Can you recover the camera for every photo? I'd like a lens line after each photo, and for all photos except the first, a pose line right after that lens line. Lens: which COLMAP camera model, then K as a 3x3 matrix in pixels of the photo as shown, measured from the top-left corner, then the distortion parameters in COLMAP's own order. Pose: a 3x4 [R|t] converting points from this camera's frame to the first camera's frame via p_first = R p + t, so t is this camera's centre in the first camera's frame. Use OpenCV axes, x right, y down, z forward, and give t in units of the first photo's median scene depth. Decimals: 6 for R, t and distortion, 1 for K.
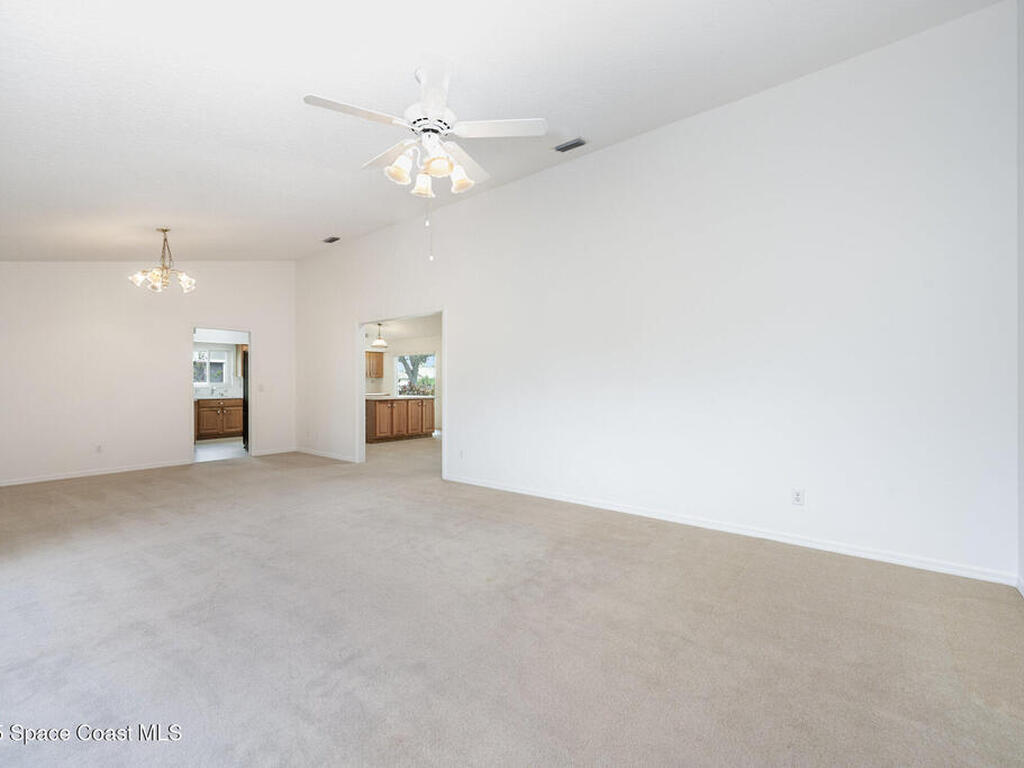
lens RADIAL K [[462.5, 0, 505.5], [0, 462.5, 382.9], [0, 0, 1]] dist [-0.002213, -0.000036]
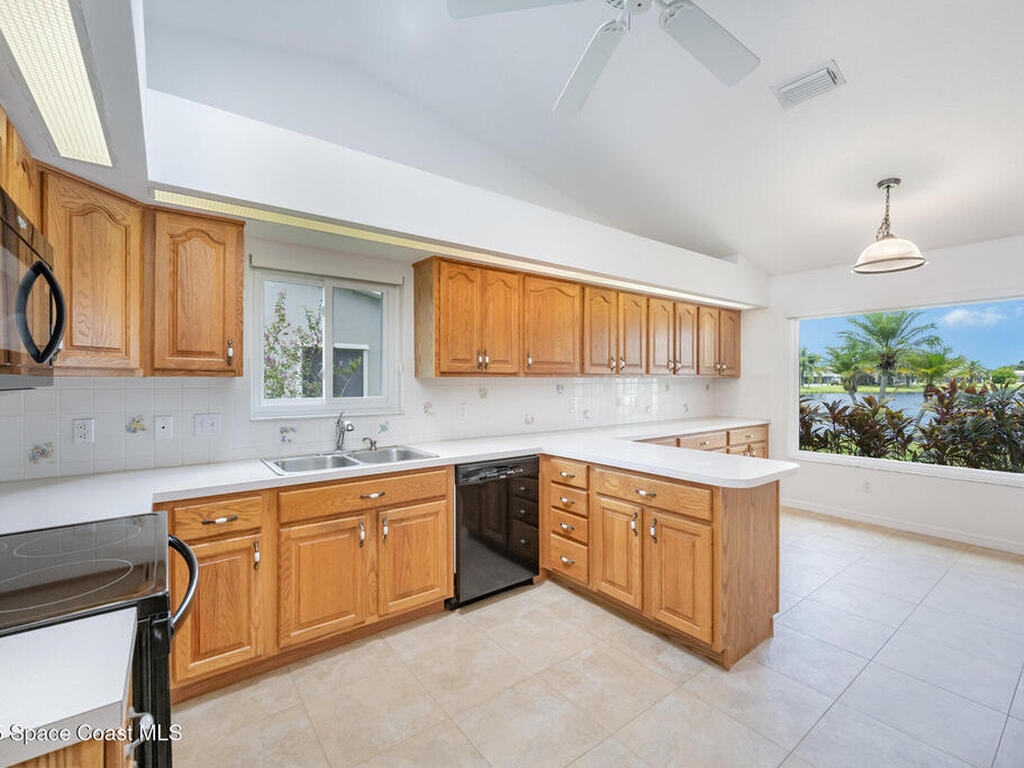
lens RADIAL K [[462.5, 0, 516.6], [0, 462.5, 381.1], [0, 0, 1]] dist [-0.002213, -0.000036]
pose [[0.979057, -0.012384, -0.203210, -0.440804], [0.011248, 0.999914, -0.006744, -0.010402], [0.203276, 0.004317, 0.979112, 0.699062]]
